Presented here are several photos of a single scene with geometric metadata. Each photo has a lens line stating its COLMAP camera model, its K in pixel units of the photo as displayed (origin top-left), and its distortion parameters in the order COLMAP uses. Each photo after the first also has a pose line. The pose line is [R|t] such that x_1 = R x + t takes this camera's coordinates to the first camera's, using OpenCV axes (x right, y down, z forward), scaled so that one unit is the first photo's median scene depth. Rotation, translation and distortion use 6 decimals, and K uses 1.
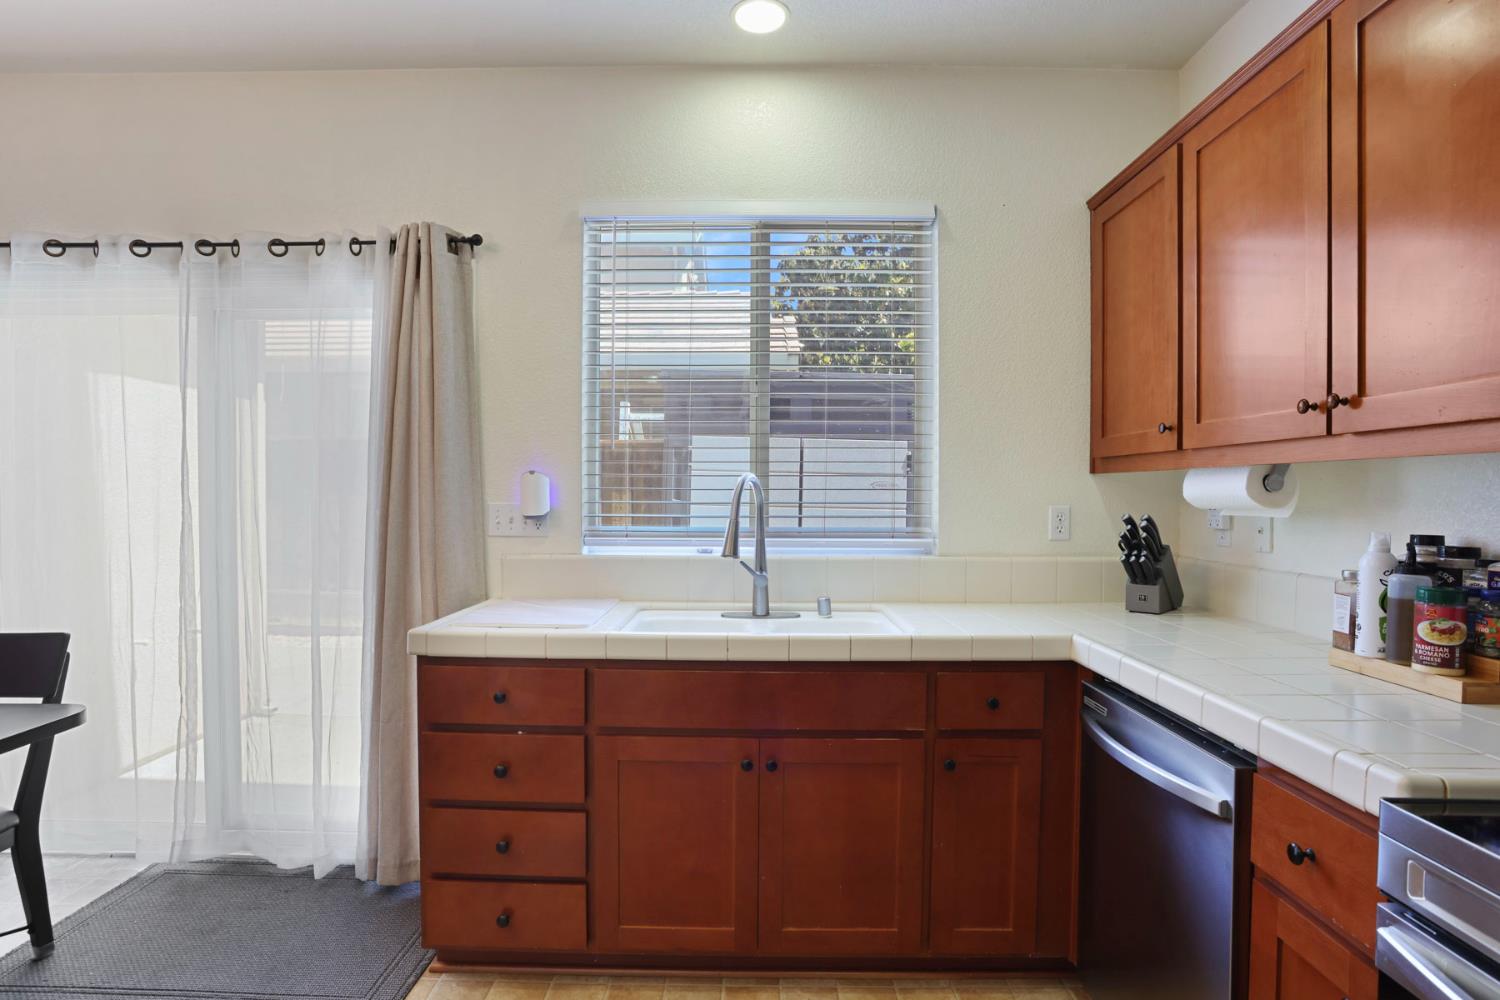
lens RADIAL K [[736.6, 0, 759.1], [0, 736.6, 504.1], [0, 0, 1]] dist [-0.057892, 0.016320]
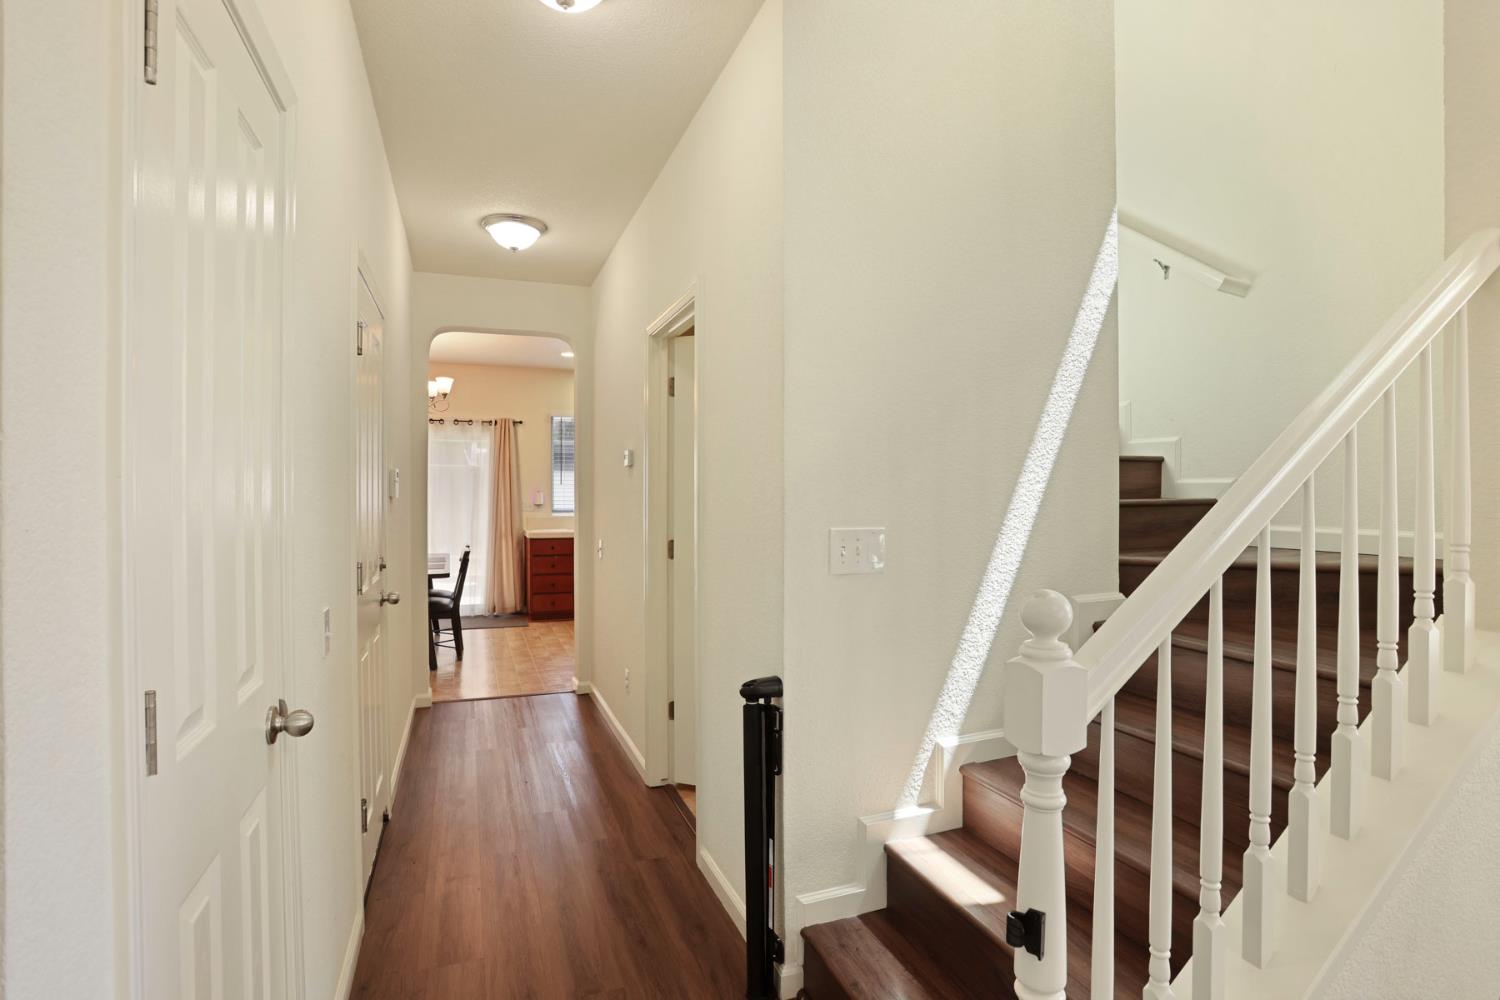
lens RADIAL K [[724.7, 0, 717.9], [0, 724.7, 500.0], [0, 0, 1]] dist [-0.051872, 0.012174]
pose [[0.944133, -0.006376, 0.329502, -0.809311], [0.007976, 0.999962, -0.003506, 0.017592], [-0.329467, 0.005938, 0.944148, -3.141669]]
